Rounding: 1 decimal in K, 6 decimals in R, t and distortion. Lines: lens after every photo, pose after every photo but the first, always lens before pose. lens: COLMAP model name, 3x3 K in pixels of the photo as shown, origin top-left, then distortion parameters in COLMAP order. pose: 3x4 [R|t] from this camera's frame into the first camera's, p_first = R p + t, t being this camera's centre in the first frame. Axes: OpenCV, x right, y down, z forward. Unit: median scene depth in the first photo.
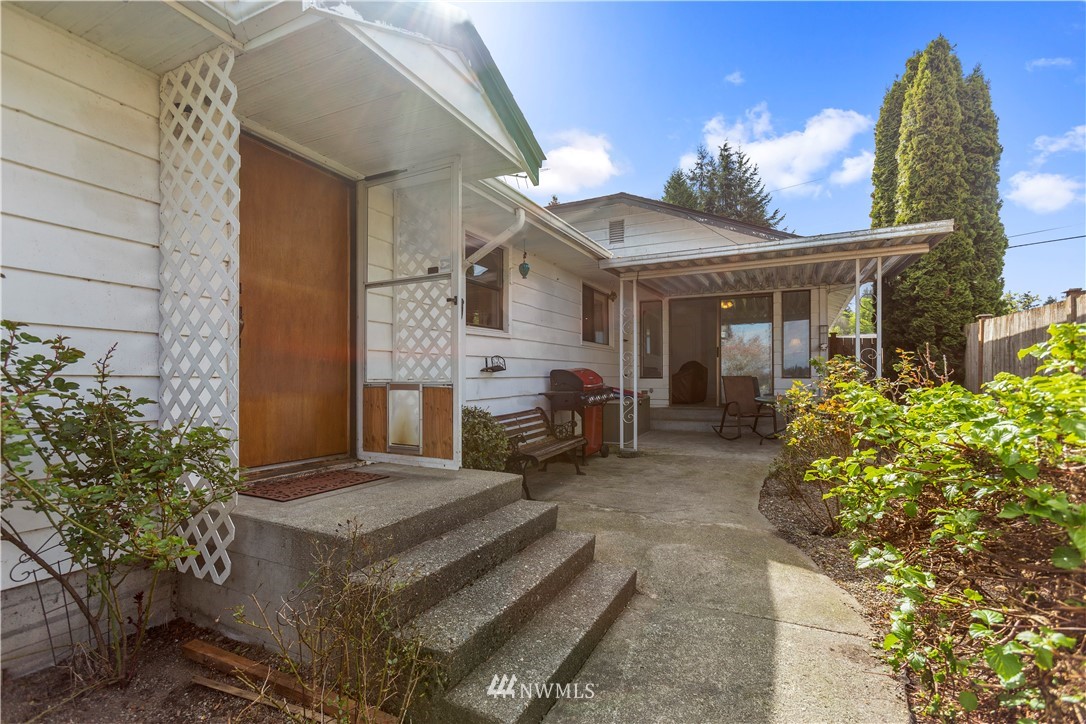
lens RADIAL K [[498.6, 0, 546.1], [0, 498.6, 359.4], [0, 0, 1]] dist [0.002201, 0.000565]
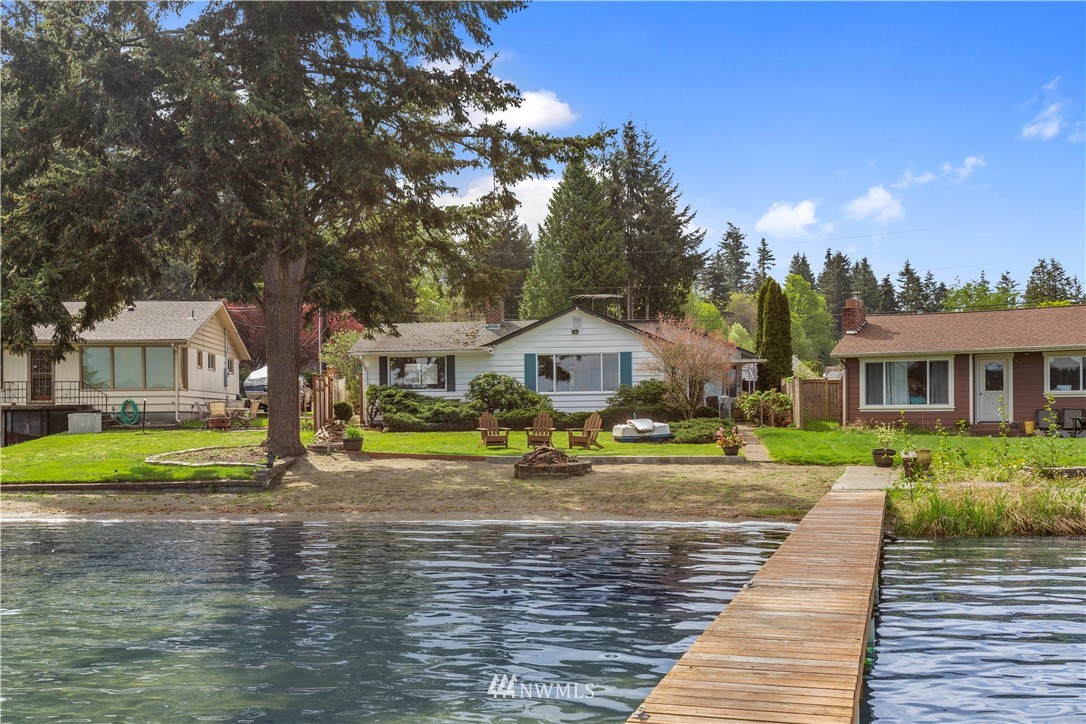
lens RADIAL K [[1081.4, 0, 543.2], [0, 1081.4, 364.8], [0, 0, 1]] dist [0.003842, 0.000000]
pose [[0.944898, -0.000840, 0.327364, -1.872726], [0.003718, 0.999960, -0.008166, -0.071522], [-0.327344, 0.008933, 0.944863, -3.307390]]
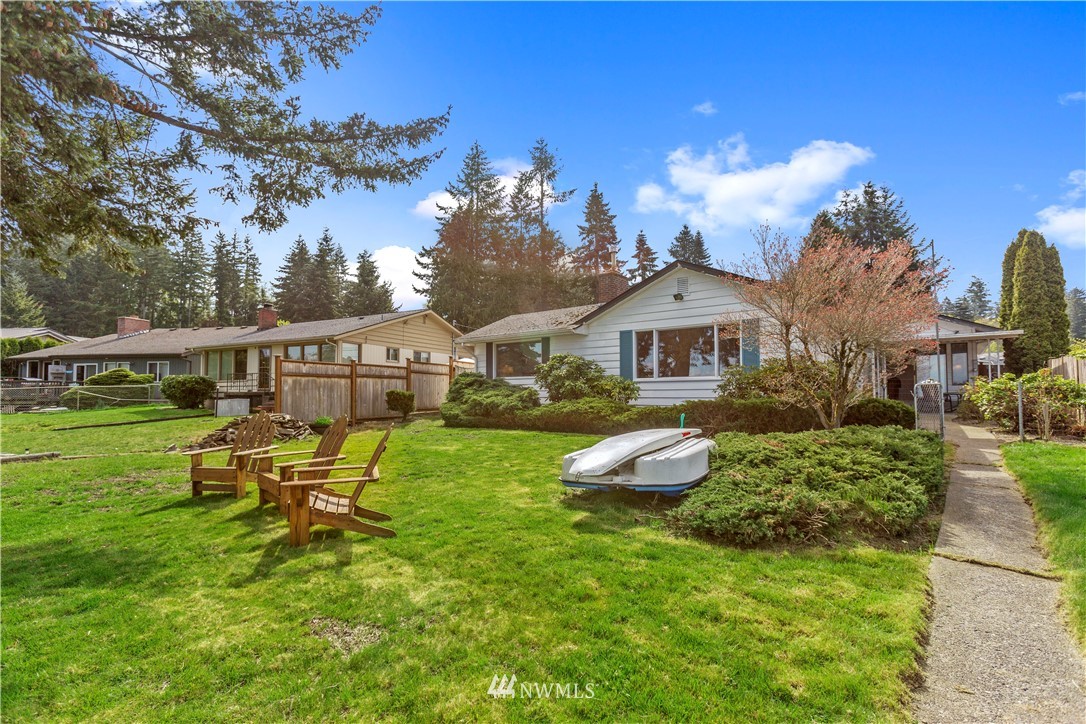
lens RADIAL K [[498.6, 0, 536.4], [0, 498.6, 372.6], [0, 0, 1]] dist [0.002201, 0.000565]
pose [[0.976270, -0.016950, -0.215893, -0.674302], [0.014380, 0.999806, -0.013469, -0.010485], [0.216080, 0.010044, 0.976324, -1.232329]]
